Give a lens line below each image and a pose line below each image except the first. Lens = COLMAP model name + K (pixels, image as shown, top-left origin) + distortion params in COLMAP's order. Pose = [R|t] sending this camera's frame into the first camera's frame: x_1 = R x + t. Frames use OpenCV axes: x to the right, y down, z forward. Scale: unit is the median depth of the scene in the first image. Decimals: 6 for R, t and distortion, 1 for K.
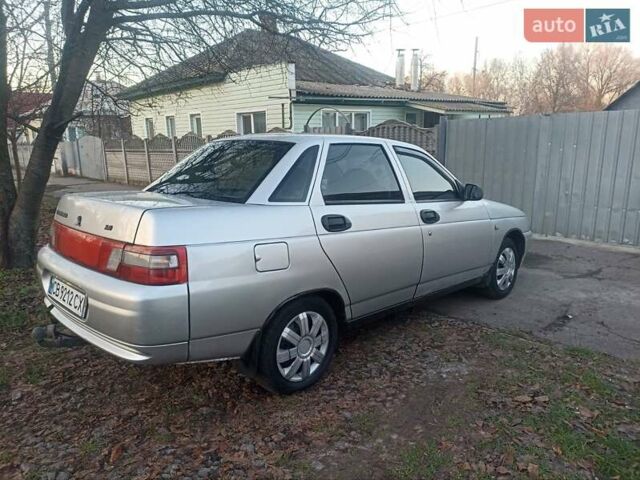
lens RADIAL K [[467.9, 0, 320.0], [0, 467.9, 240.0], [0, 0, 1]] dist [0.026886, -0.002714]
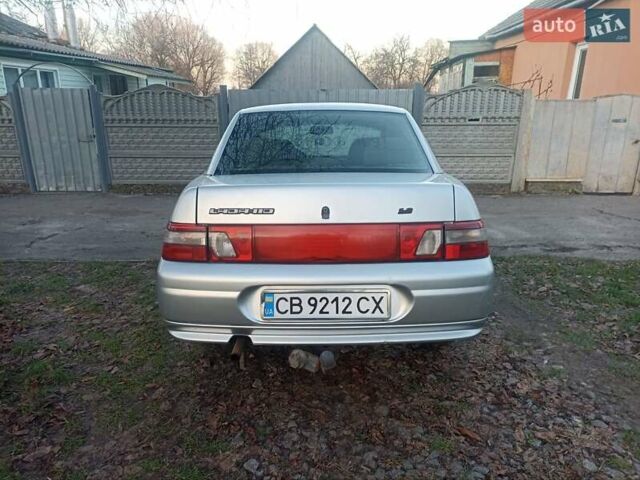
lens RADIAL K [[467.9, 0, 320.0], [0, 467.9, 240.0], [0, 0, 1]] dist [0.026886, -0.002714]
pose [[0.698429, -0.178668, 0.693018, -1.010932], [0.133173, 0.983869, 0.119440, -0.084900], [-0.703179, 0.008871, 0.710957, 0.411159]]
